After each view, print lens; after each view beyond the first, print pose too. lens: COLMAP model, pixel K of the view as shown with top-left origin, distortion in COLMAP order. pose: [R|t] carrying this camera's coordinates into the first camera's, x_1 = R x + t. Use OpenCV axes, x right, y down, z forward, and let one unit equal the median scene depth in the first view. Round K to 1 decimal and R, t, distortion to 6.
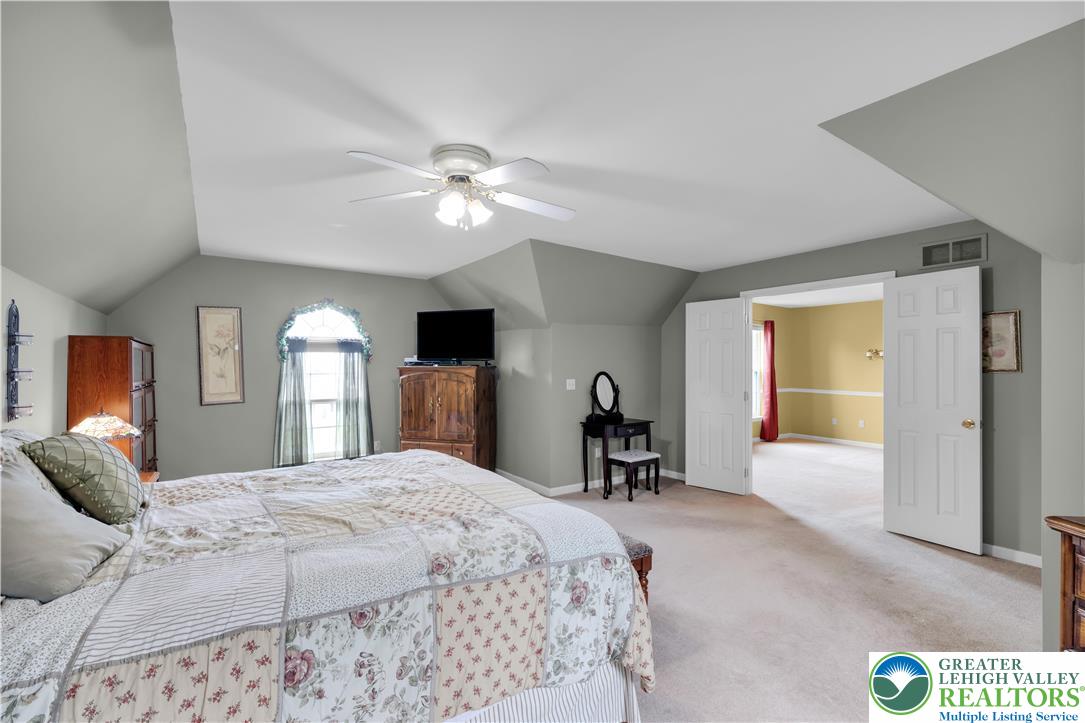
lens RADIAL K [[464.8, 0, 542.5], [0, 464.8, 361.5], [0, 0, 1]] dist [0.001925, 0.000283]
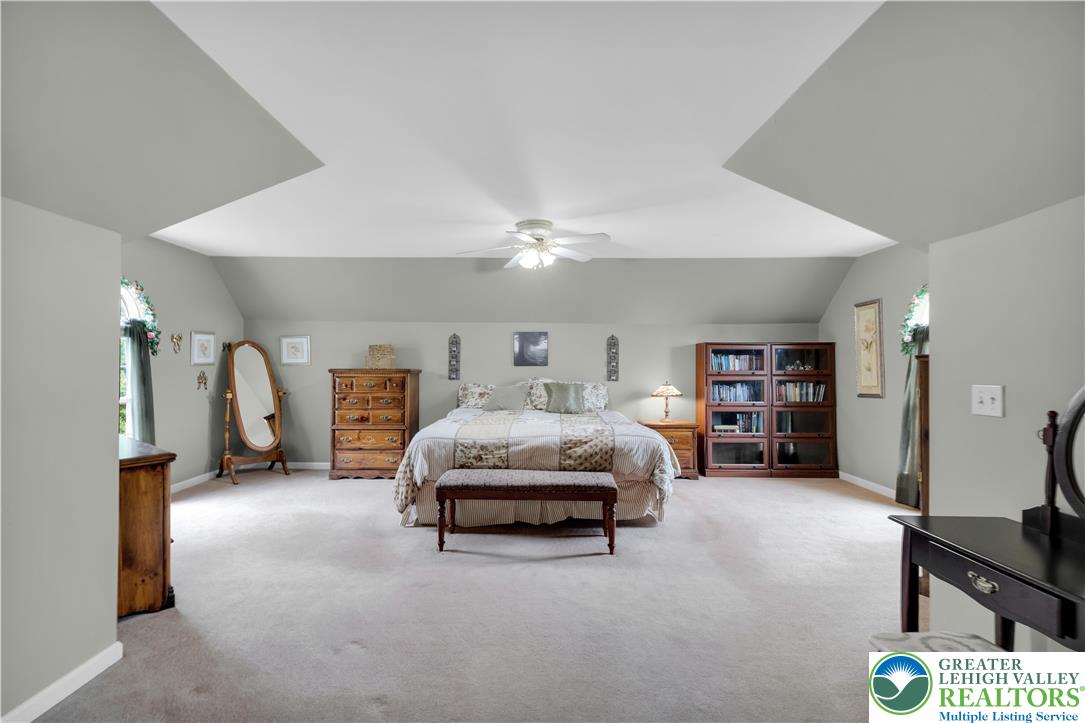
lens RADIAL K [[464.8, 0, 542.5], [0, 464.8, 361.5], [0, 0, 1]] dist [0.001925, 0.000283]
pose [[-0.576923, -0.010531, -0.816730, 0.558730], [-0.000638, 0.999922, -0.012442, 0.026593], [0.816798, -0.006658, -0.576885, 0.974320]]
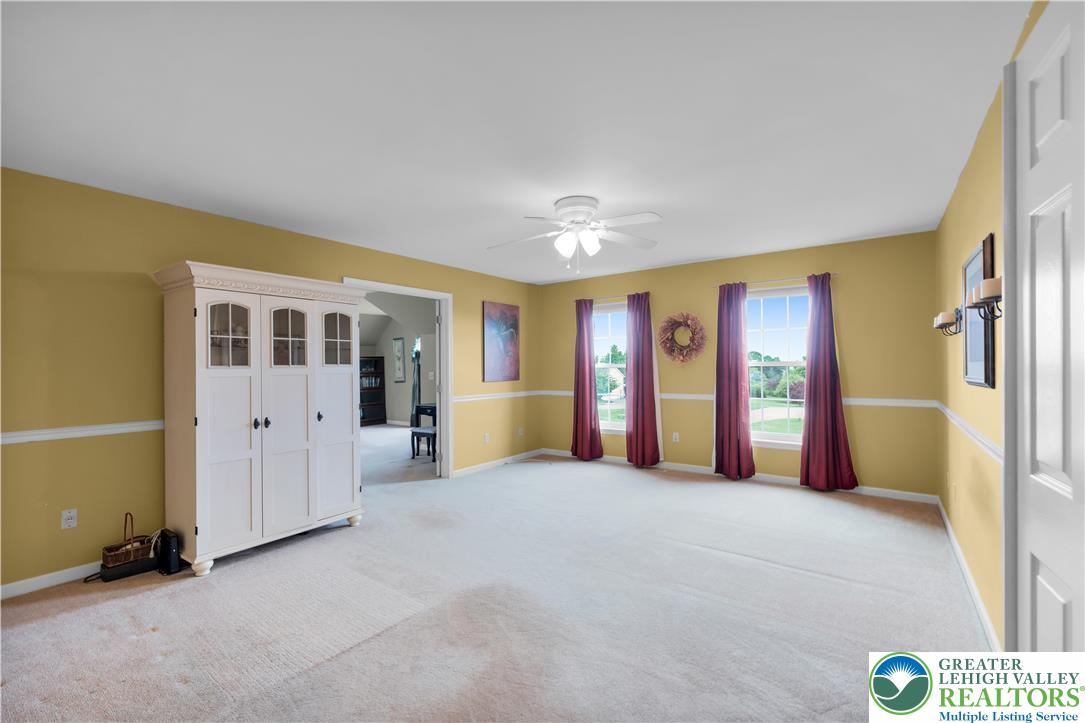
lens RADIAL K [[464.8, 0, 542.5], [0, 464.8, 361.5], [0, 0, 1]] dist [0.001925, 0.000283]
pose [[0.319232, -0.014560, -0.947565, 1.599779], [0.019703, 0.999768, -0.008724, 0.025765], [0.947472, -0.015885, 0.319444, 0.911385]]
